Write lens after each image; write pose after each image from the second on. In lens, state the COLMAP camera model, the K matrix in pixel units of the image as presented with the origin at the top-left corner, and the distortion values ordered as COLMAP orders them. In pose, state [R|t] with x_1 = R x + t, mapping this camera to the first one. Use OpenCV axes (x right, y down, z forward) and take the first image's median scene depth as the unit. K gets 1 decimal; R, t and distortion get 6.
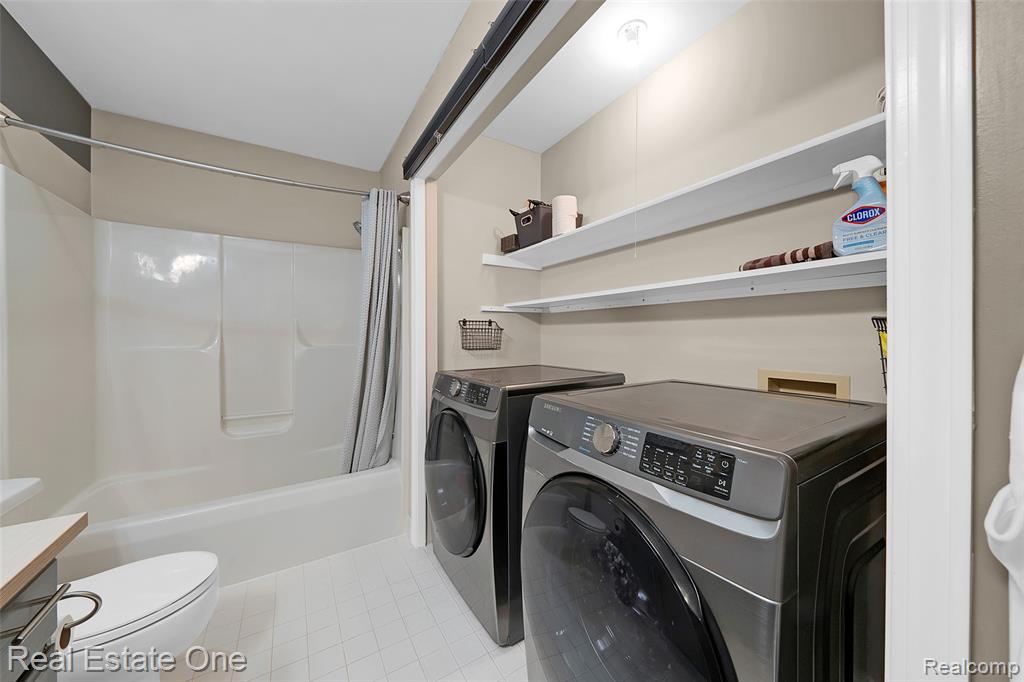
lens RADIAL K [[356.4, 0, 514.5], [0, 356.4, 336.5], [0, 0, 1]] dist [-0.002611, 0.000306]
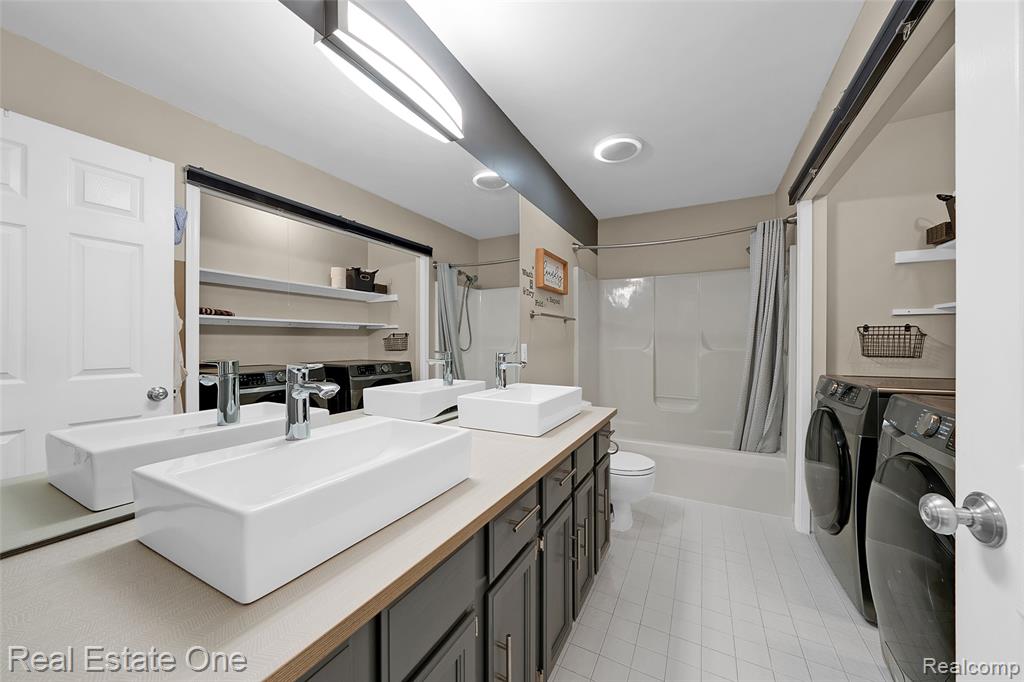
lens RADIAL K [[356.4, 0, 517.7], [0, 356.4, 343.3], [0, 0, 1]] dist [-0.002611, 0.000306]
pose [[0.505735, 0.006342, -0.862666, 0.226918], [-0.007717, 0.999966, 0.002827, 0.005508], [0.862654, 0.005227, 0.505767, -0.316311]]
